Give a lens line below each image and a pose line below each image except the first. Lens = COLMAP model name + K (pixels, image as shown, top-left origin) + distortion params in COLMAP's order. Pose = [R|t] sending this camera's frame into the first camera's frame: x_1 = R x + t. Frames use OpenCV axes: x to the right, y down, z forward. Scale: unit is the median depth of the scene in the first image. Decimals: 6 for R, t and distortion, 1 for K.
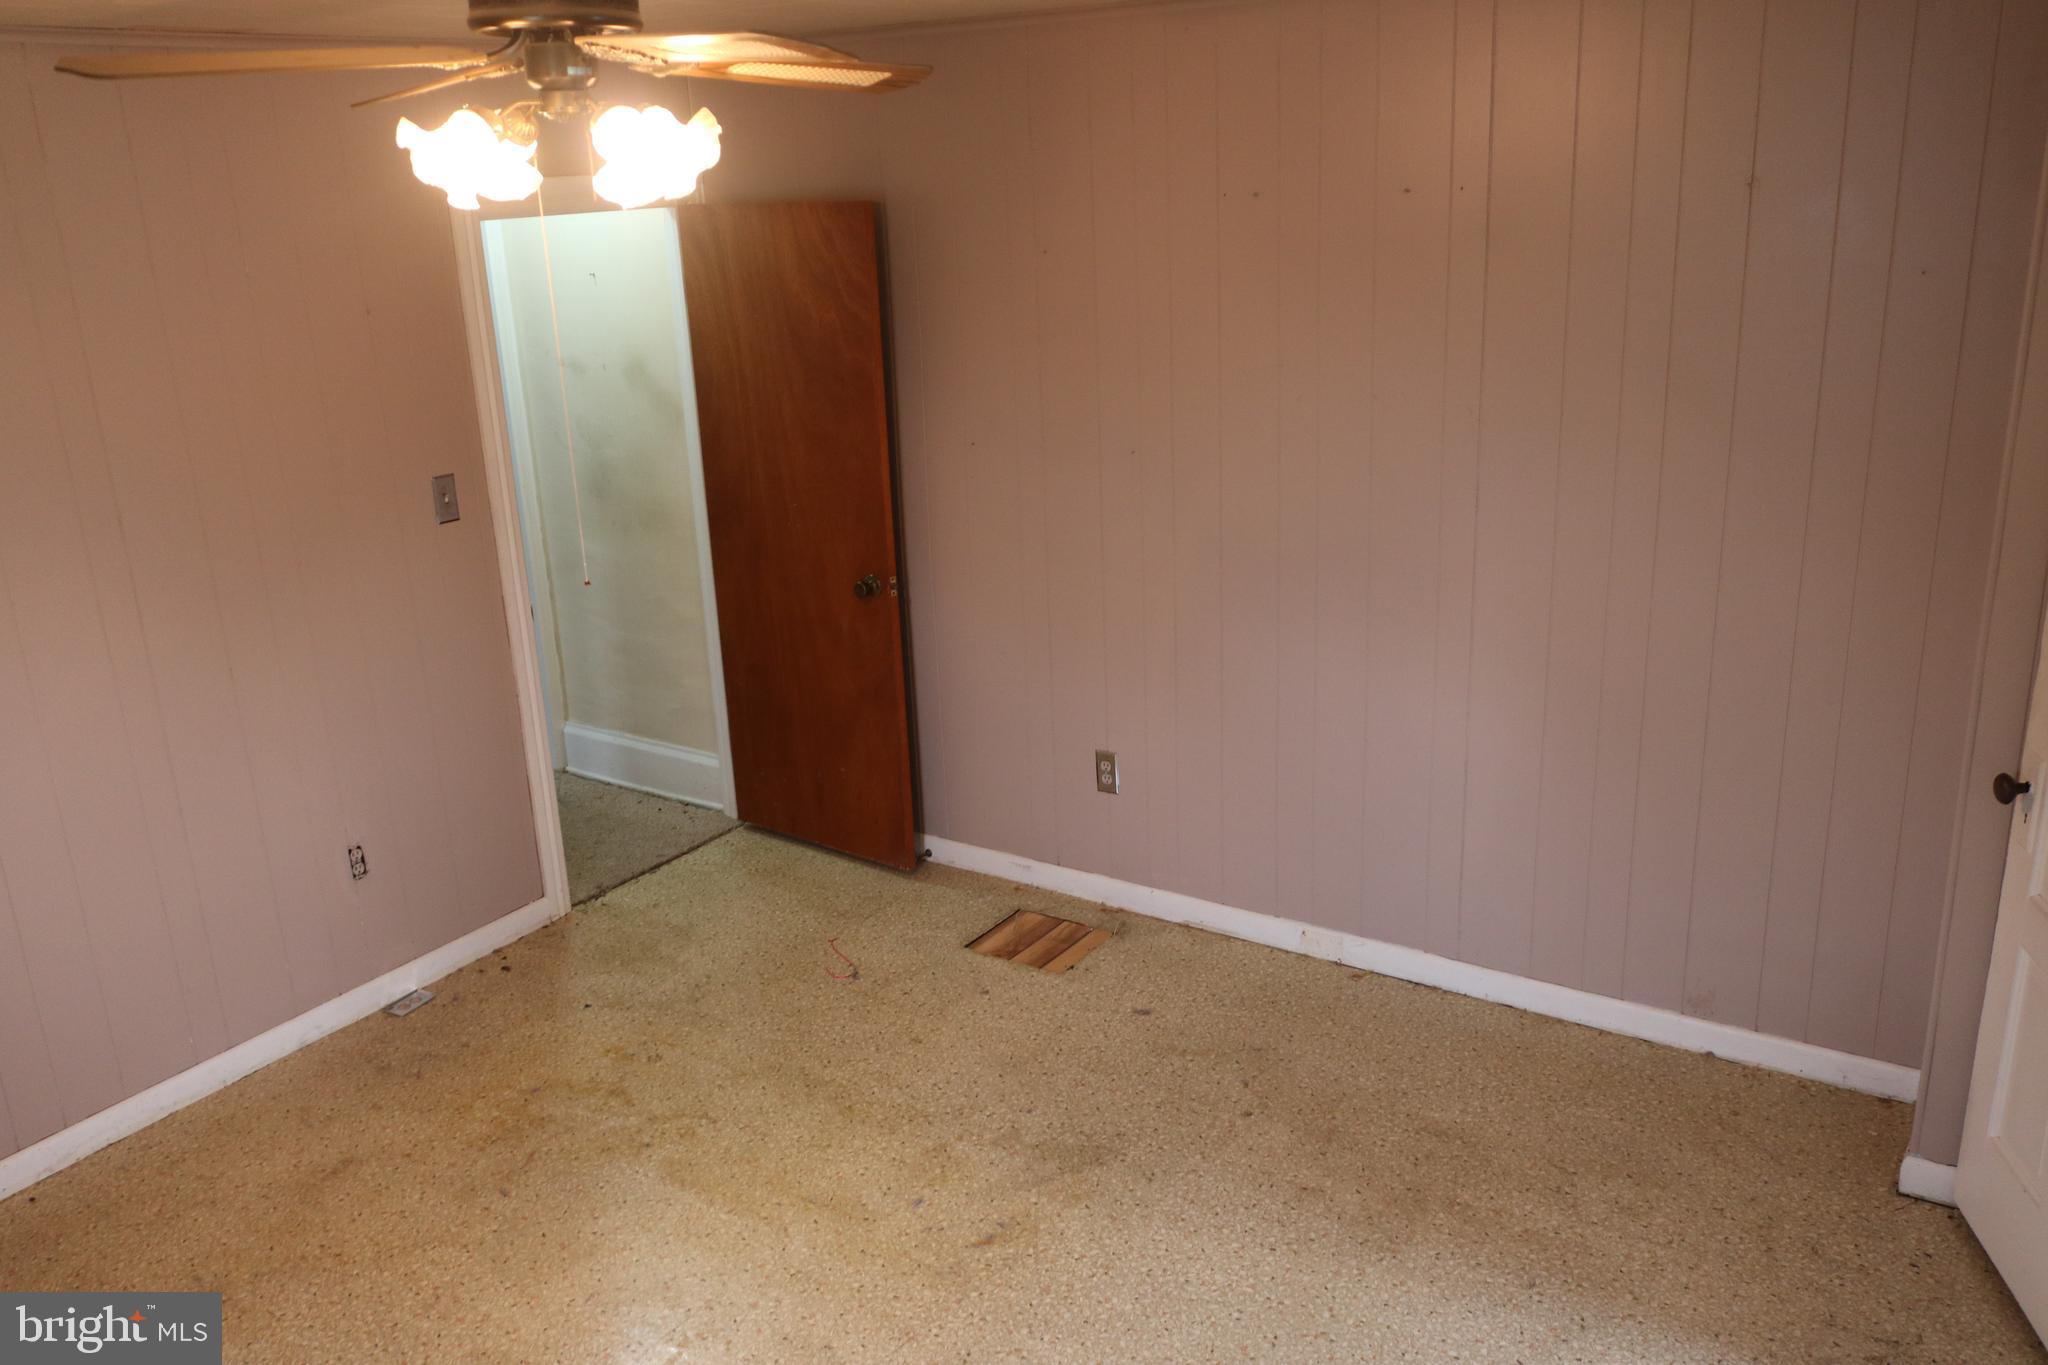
lens RADIAL K [[1693.2, 0, 1073.0], [0, 1693.2, 683.2], [0, 0, 1]] dist [-0.003322, 0.001824]
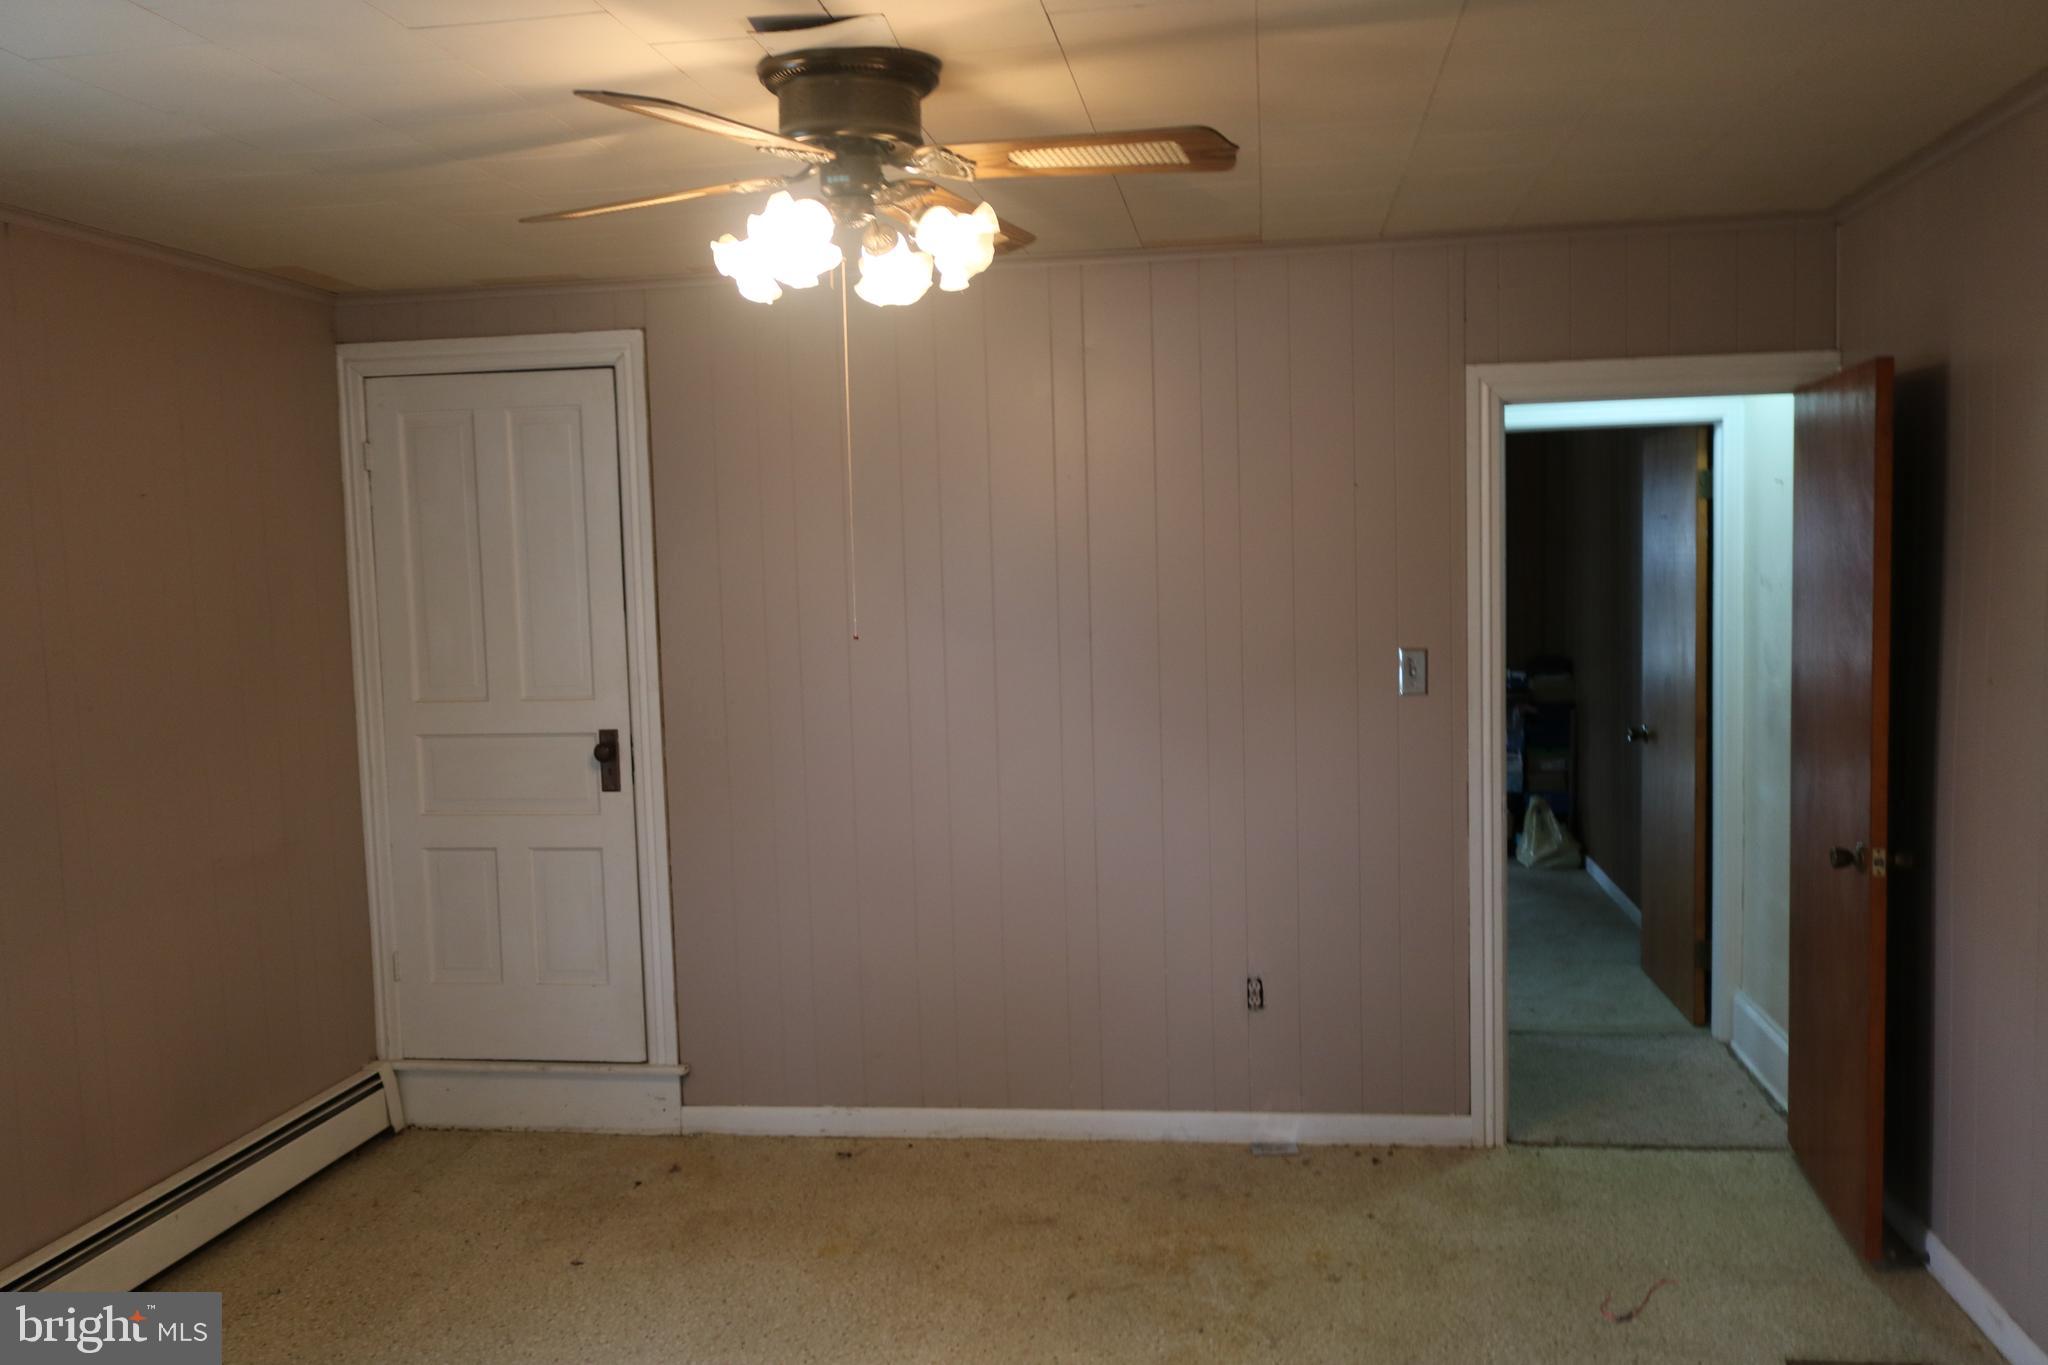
lens RADIAL K [[1693.2, 0, 1073.0], [0, 1693.2, 683.2], [0, 0, 1]] dist [-0.003322, 0.001824]
pose [[0.439132, 0.095696, -0.893311, 0.447461], [-0.266188, 0.963525, -0.027634, -0.020868], [0.858083, 0.249923, 0.448588, 0.381734]]
